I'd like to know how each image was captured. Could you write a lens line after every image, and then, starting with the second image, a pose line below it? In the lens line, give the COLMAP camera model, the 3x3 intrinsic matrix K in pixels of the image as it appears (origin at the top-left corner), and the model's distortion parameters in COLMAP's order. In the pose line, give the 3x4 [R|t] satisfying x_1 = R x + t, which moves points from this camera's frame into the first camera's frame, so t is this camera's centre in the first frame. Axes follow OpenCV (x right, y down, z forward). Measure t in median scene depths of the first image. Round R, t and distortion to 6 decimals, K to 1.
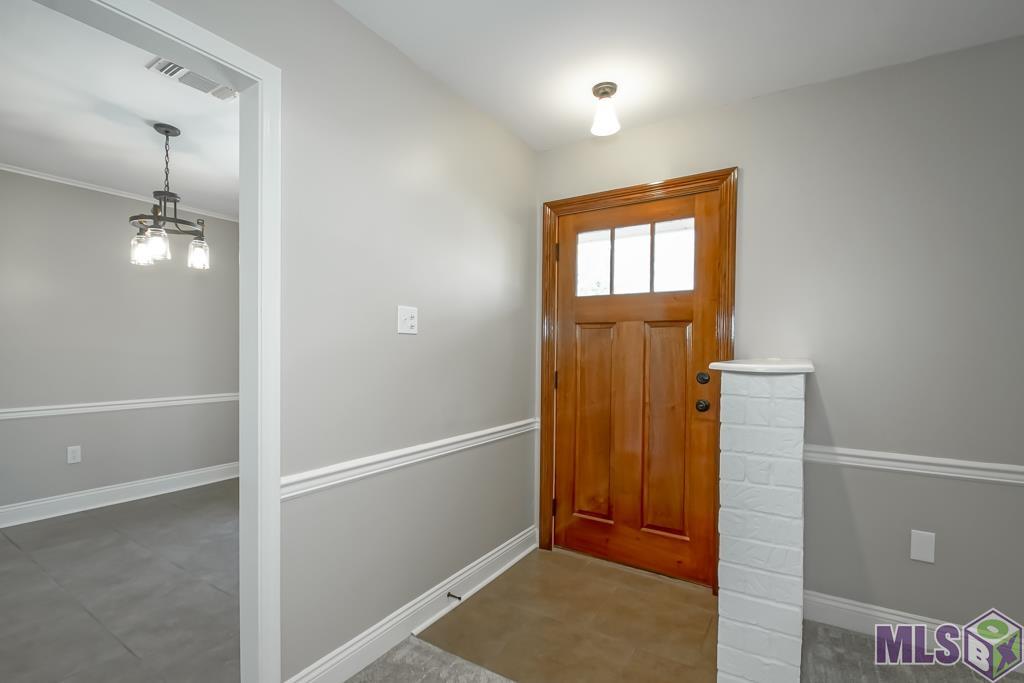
lens RADIAL K [[470.3, 0, 509.8], [0, 470.3, 351.1], [0, 0, 1]] dist [0.001869, -0.003522]
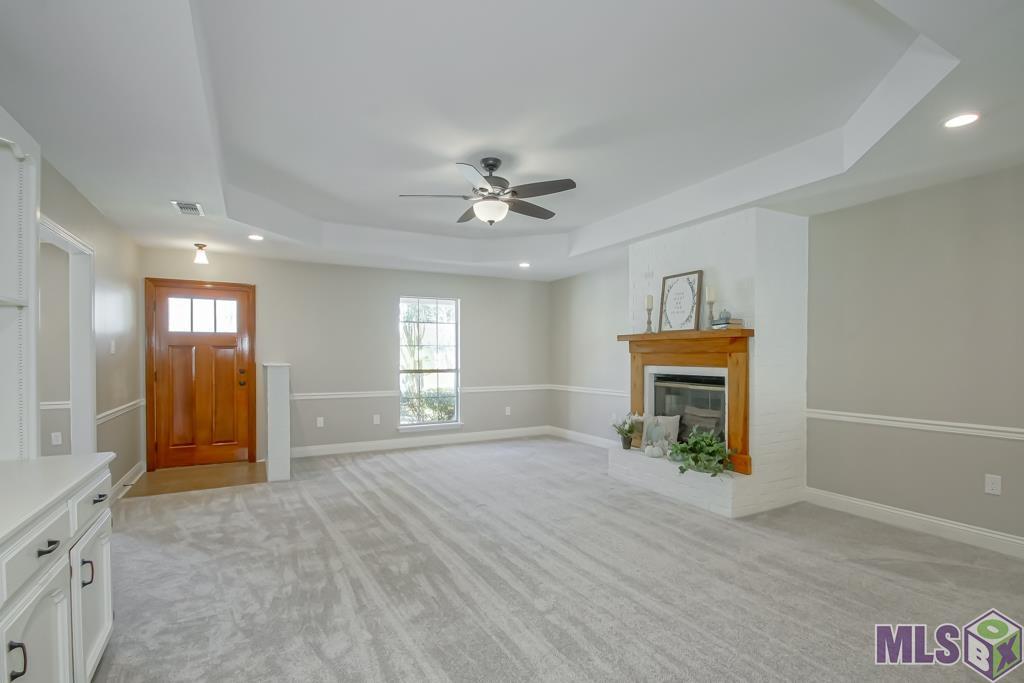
lens RADIAL K [[470.3, 0, 494.6], [0, 470.3, 353.9], [0, 0, 1]] dist [0.001869, -0.003522]
pose [[0.502773, -0.010613, 0.864354, -0.841562], [0.015610, 0.999873, 0.003197, -0.012900], [-0.864278, 0.011886, 0.502875, -1.082429]]
